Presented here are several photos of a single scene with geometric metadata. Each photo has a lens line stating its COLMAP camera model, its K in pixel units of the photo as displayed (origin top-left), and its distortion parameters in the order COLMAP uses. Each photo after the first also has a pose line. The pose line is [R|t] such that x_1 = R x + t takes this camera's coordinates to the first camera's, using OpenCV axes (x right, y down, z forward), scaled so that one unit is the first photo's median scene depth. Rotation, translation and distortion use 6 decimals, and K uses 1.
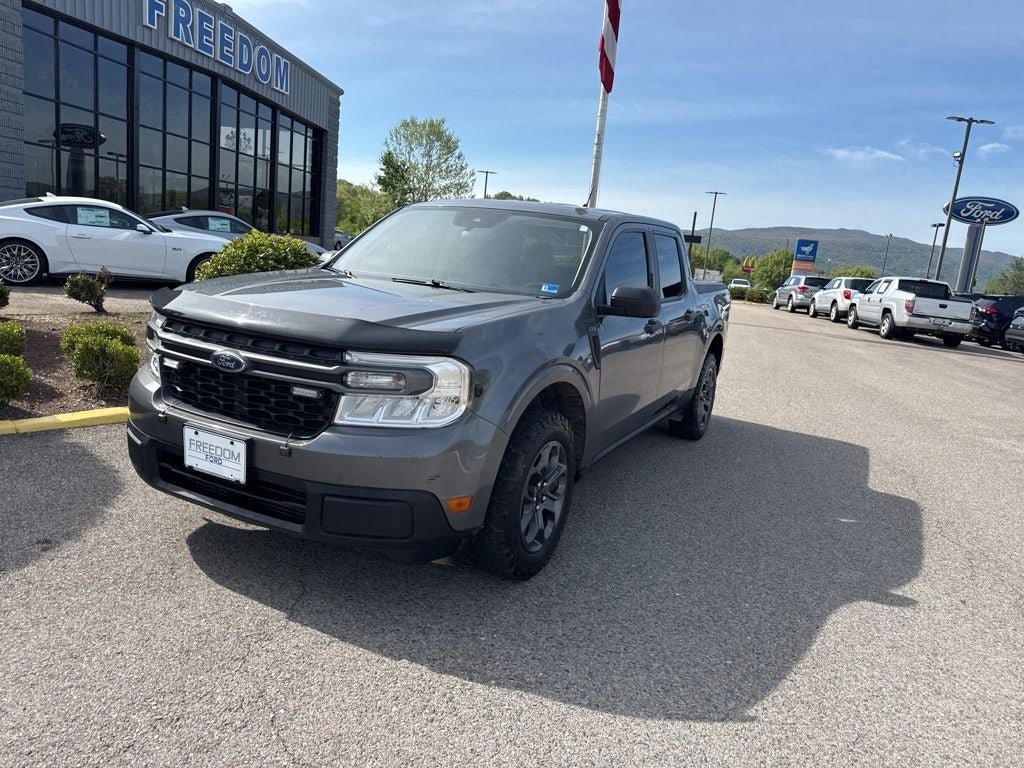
lens RADIAL K [[720.2, 0, 504.8], [0, 720.2, 380.3], [0, 0, 1]] dist [0.030104, -0.047341]
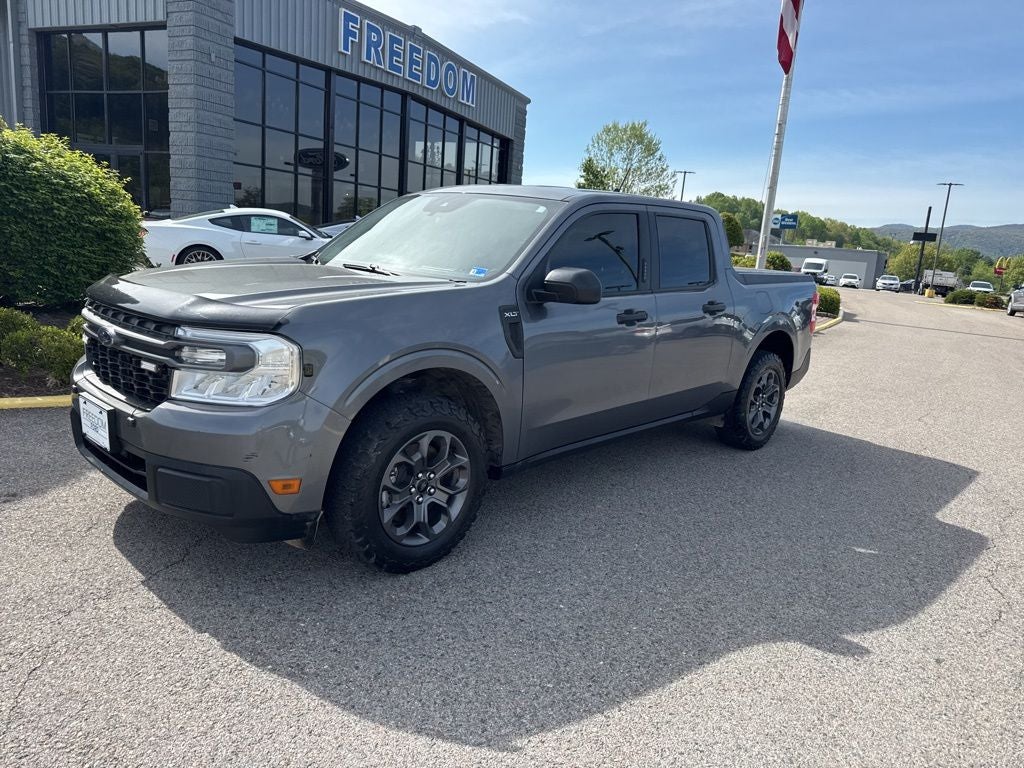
lens RADIAL K [[720.2, 0, 504.8], [0, 720.2, 380.3], [0, 0, 1]] dist [0.030104, -0.047341]
pose [[0.961366, 0.031602, -0.273454, 0.059510], [-0.033624, 0.999431, -0.002712, 0.002681], [0.273212, 0.011802, 0.961881, 0.016163]]
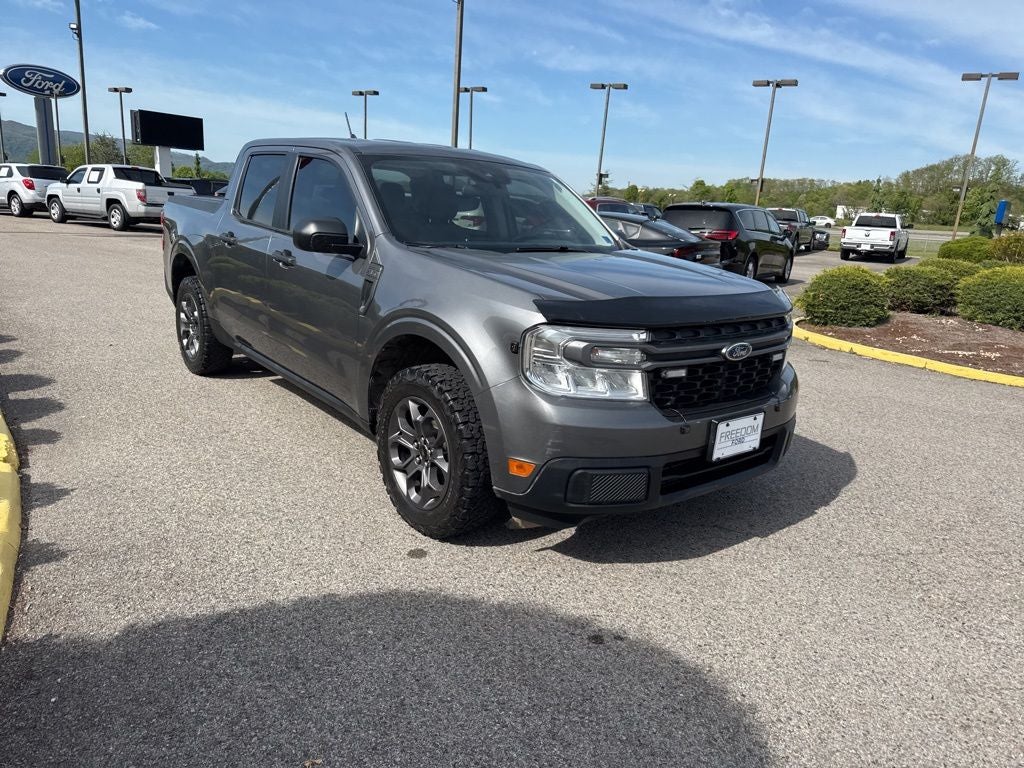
lens RADIAL K [[730.1, 0, 517.2], [0, 730.1, 388.9], [0, 0, 1]] dist [0.003695, -0.008372]
pose [[0.396010, -0.293856, 0.869957, -0.183567], [0.137020, 0.955715, 0.260451, -0.037273], [-0.907966, 0.016060, 0.418737, 0.105057]]
